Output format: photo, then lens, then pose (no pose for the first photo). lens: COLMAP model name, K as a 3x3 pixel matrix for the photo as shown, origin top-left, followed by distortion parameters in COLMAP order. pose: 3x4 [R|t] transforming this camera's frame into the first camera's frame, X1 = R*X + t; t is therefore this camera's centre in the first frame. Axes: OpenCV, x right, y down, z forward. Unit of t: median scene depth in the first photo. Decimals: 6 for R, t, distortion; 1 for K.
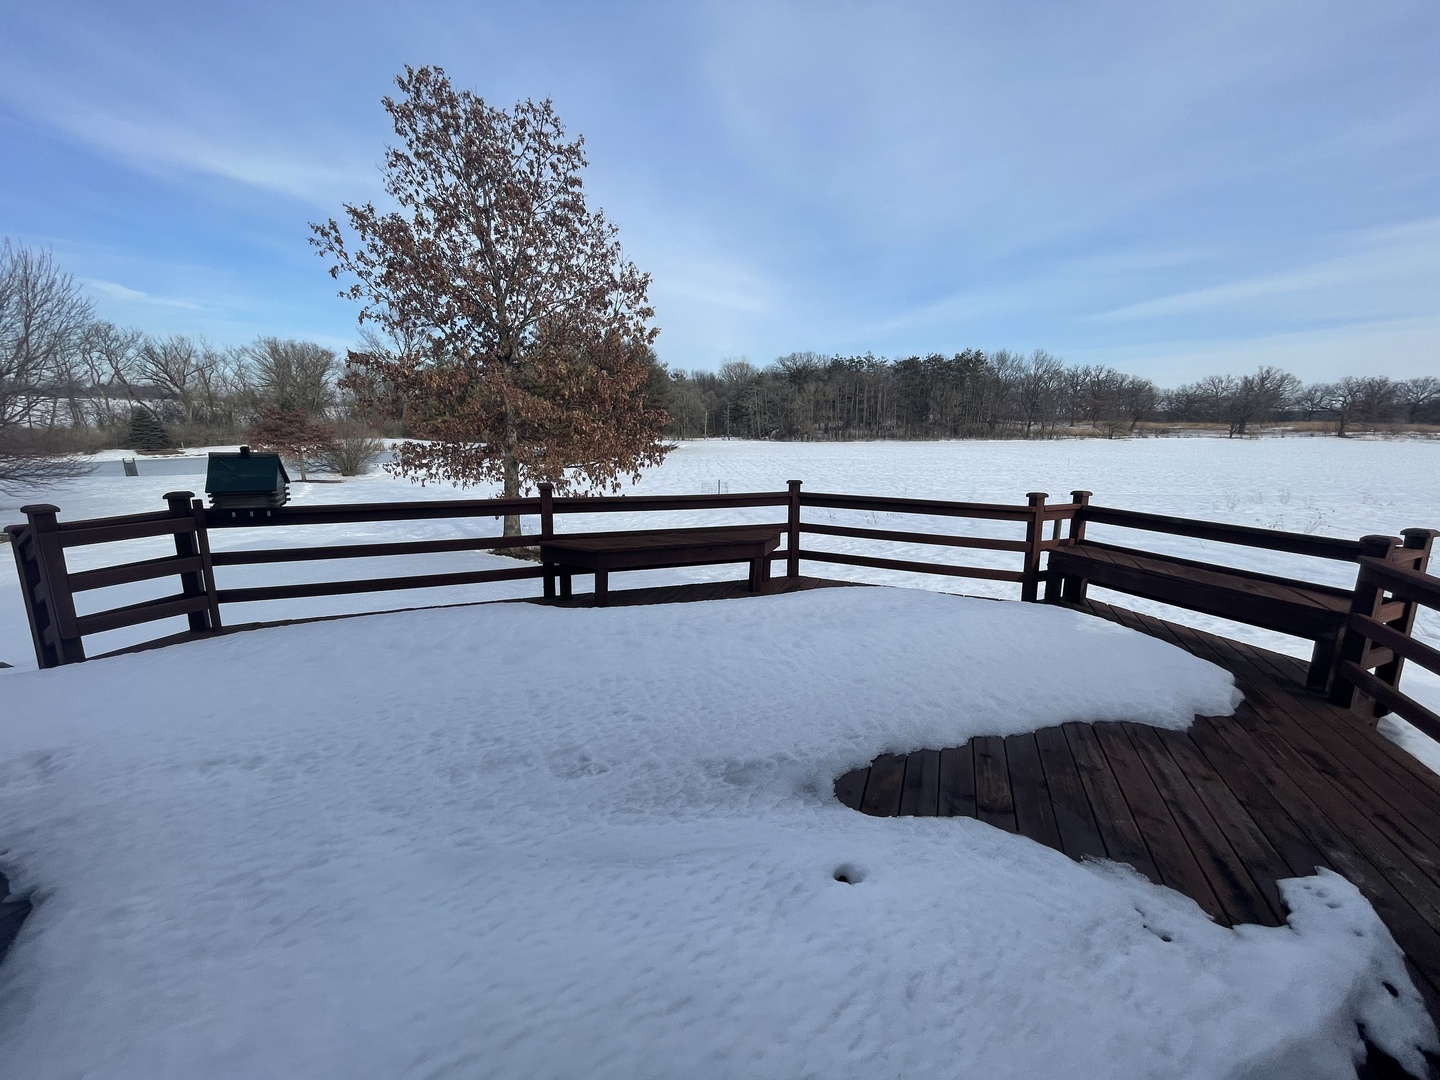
lens RADIAL K [[588.3, 0, 714.6], [0, 588.3, 541.5], [0, 0, 1]] dist [-0.001085, 0.000153]
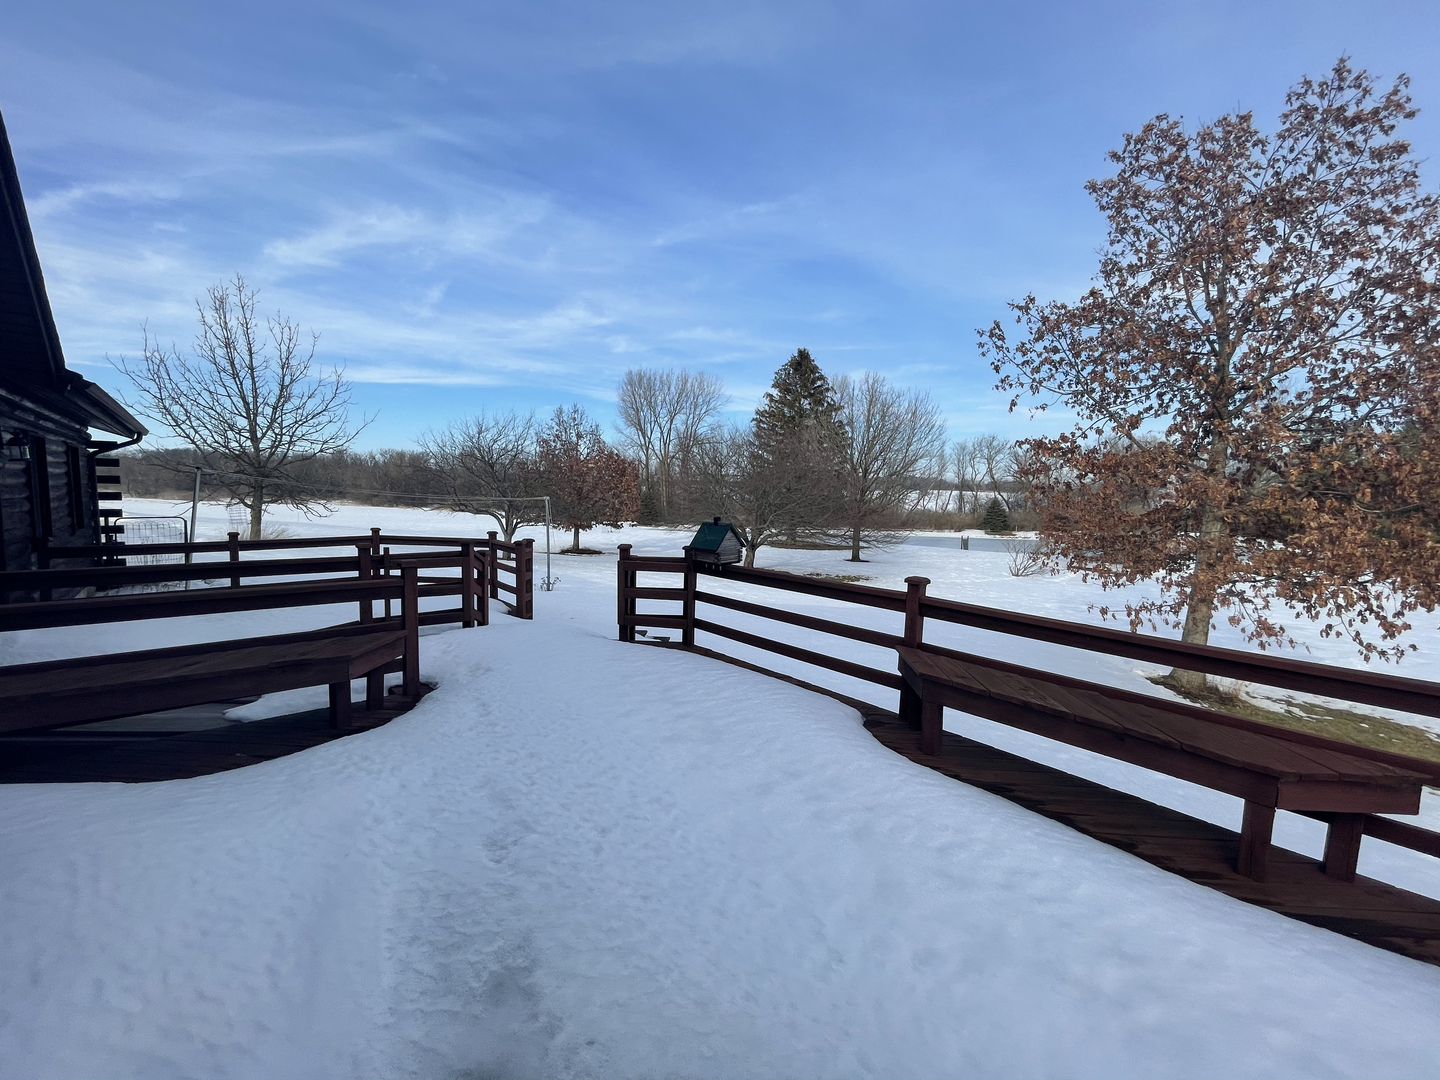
lens RADIAL K [[588.3, 0, 714.6], [0, 588.3, 541.5], [0, 0, 1]] dist [-0.001085, 0.000153]
pose [[0.321625, 0.072627, -0.944078, 0.423223], [-0.215525, 0.976497, 0.001697, -0.097413], [0.922012, 0.202926, 0.329719, 0.510859]]
